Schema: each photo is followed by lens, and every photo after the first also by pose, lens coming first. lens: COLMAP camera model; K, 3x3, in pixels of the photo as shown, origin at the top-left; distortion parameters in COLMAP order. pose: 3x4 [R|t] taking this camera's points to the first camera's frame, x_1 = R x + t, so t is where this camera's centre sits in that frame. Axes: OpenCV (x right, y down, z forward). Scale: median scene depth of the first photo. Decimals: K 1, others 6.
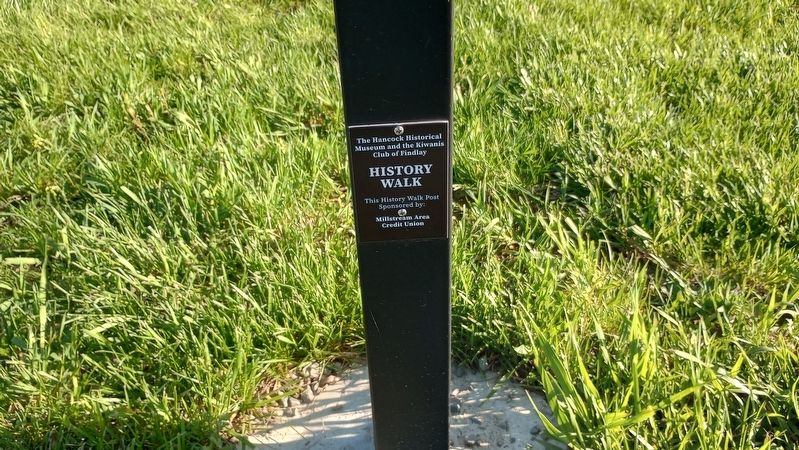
lens RADIAL K [[683.5, 0, 392.4], [0, 683.5, 226.8], [0, 0, 1]] dist [0.025338, -0.006308]
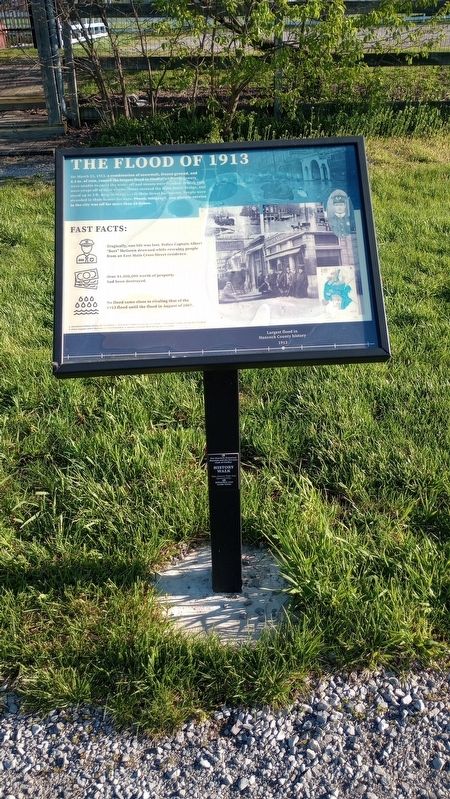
lens RADIAL K [[683.5, 0, 225.0], [0, 683.5, 399.5], [0, 0, 1]] dist [0.025338, -0.006308]
pose [[0.999725, 0.022685, -0.005930, 0.016066], [-0.023134, 0.995507, -0.091821, -0.052158], [0.003820, 0.091933, 0.995758, -1.052515]]
